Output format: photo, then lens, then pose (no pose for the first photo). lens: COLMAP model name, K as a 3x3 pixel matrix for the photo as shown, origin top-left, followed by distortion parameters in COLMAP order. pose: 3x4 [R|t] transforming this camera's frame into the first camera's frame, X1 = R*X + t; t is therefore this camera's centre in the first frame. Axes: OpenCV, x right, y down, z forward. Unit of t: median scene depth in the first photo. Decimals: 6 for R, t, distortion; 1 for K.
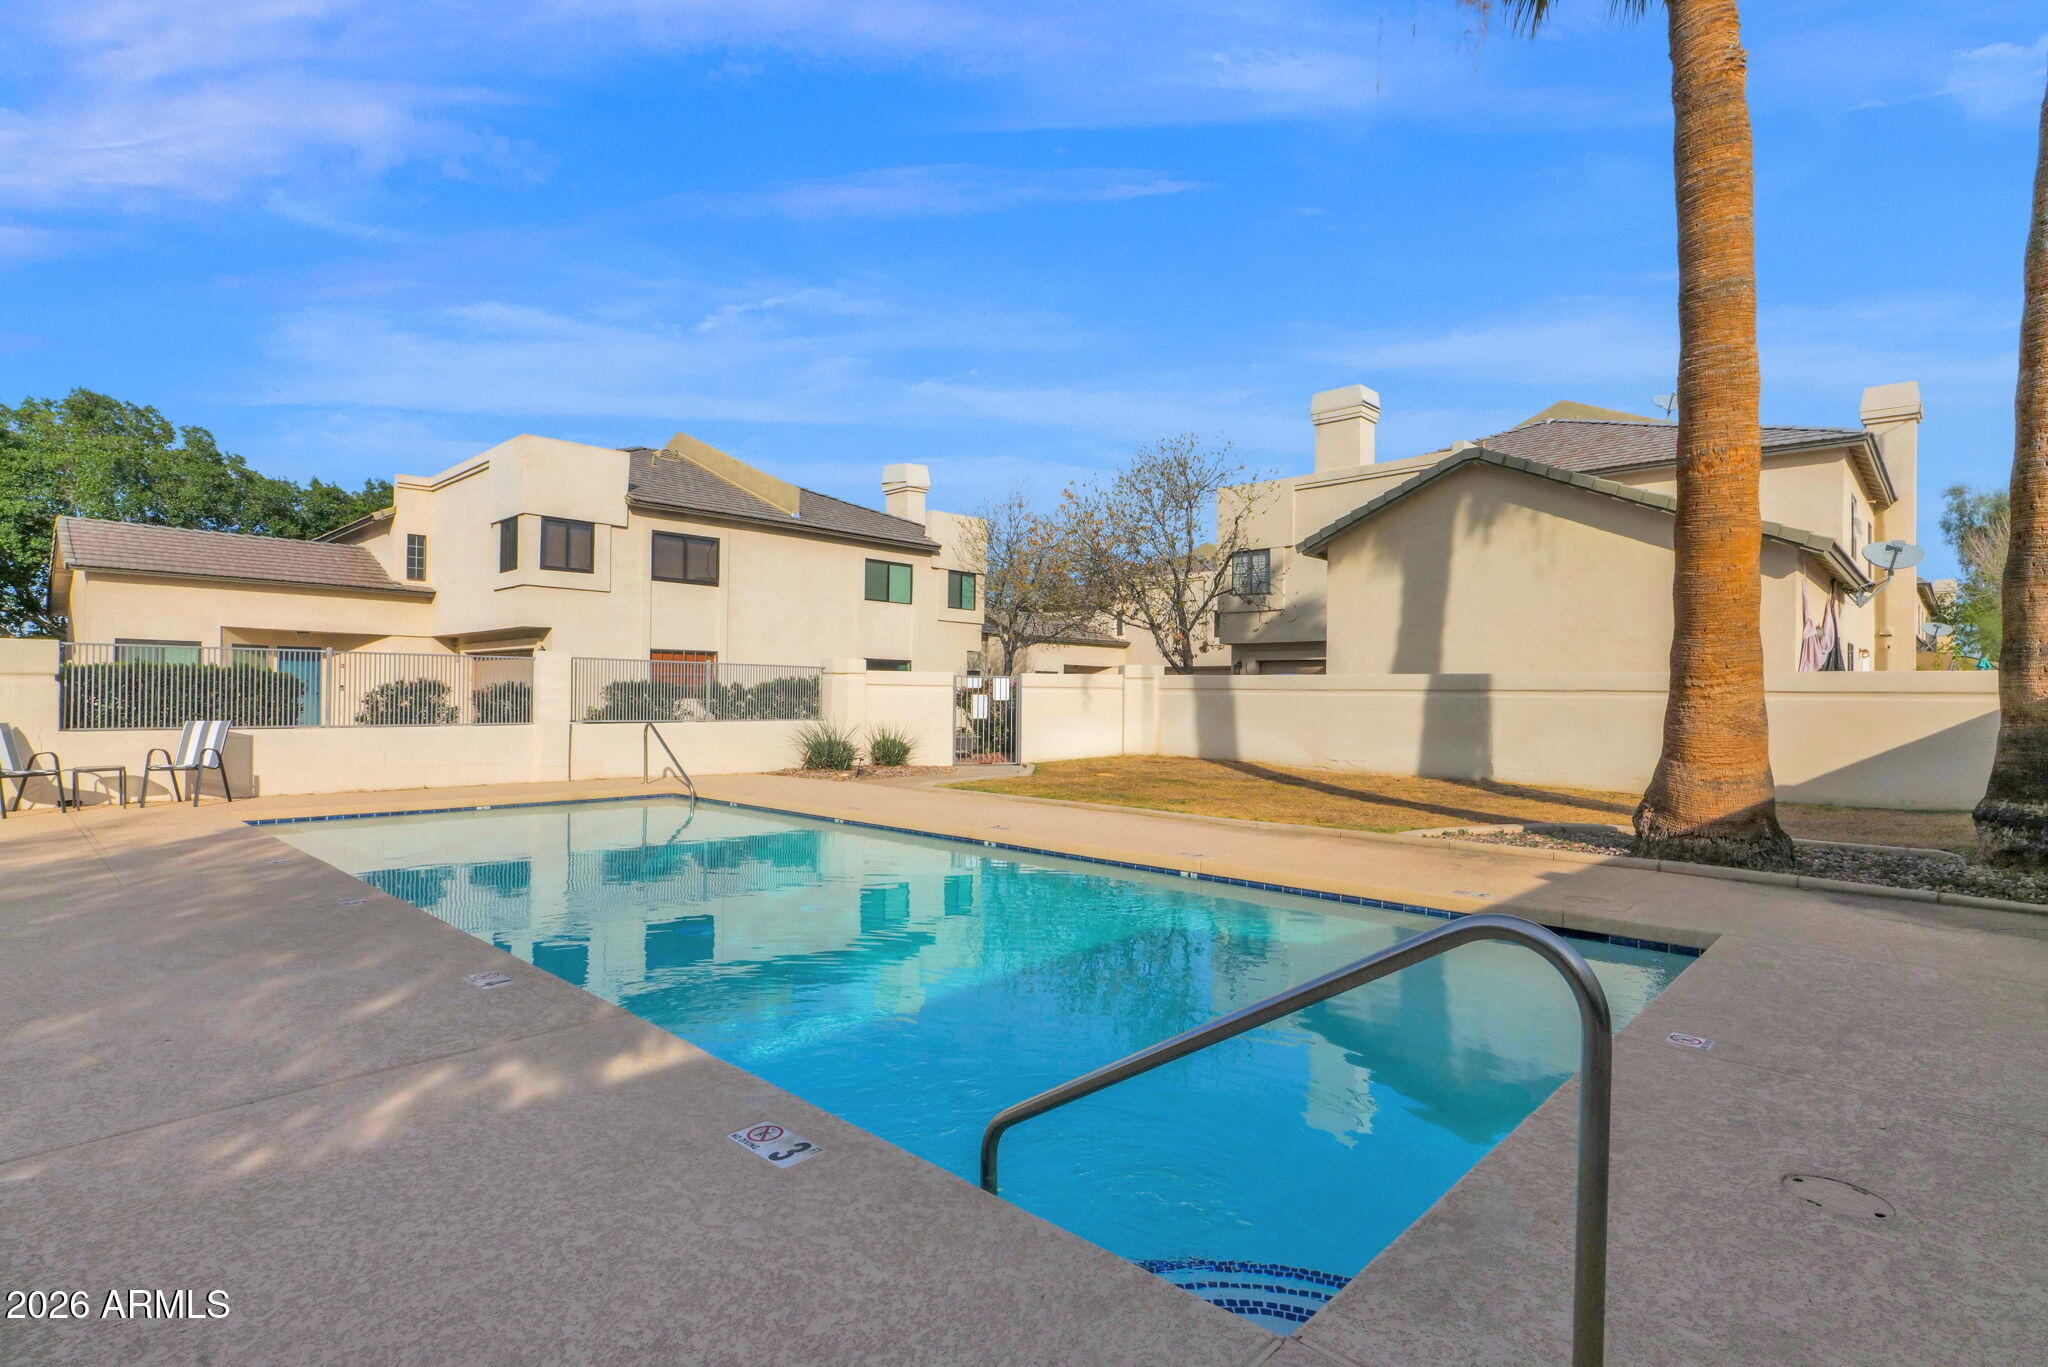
lens RADIAL K [[982.7, 0, 1024.0], [0, 982.7, 683.5], [0, 0, 1]] dist [0.004830, -0.000467]
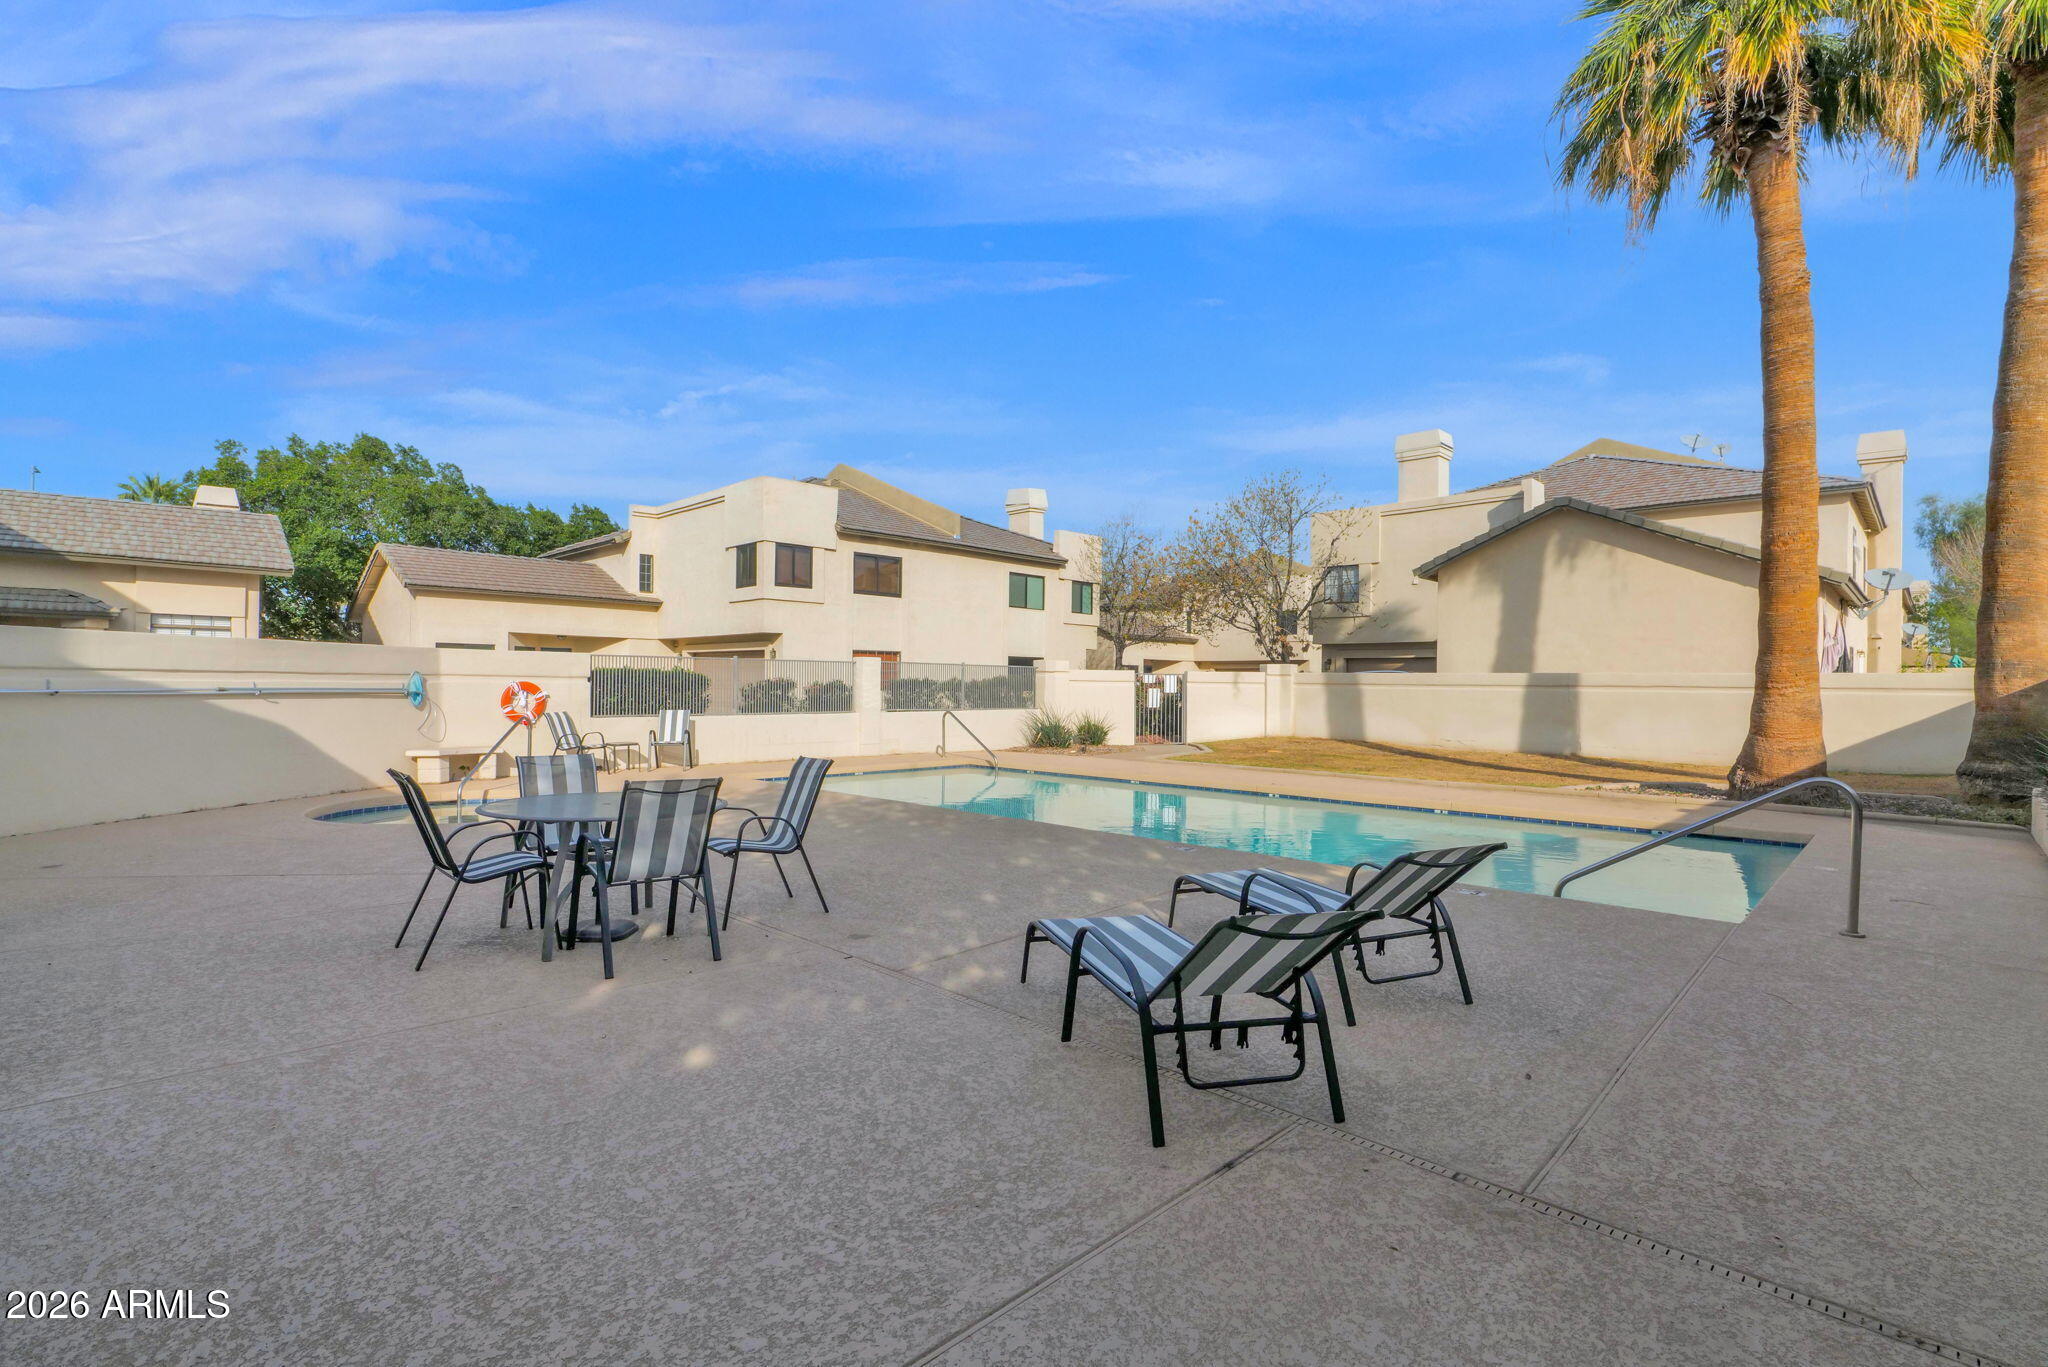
lens RADIAL K [[934.6, 0, 1024.9], [0, 934.6, 680.9], [0, 0, 1]] dist [-0.002830, 0.000537]
pose [[0.999947, -0.000829, -0.010307, -0.180190], [0.000924, 0.999957, 0.009244, -0.008659], [0.010299, -0.009253, 0.999904, -0.176920]]
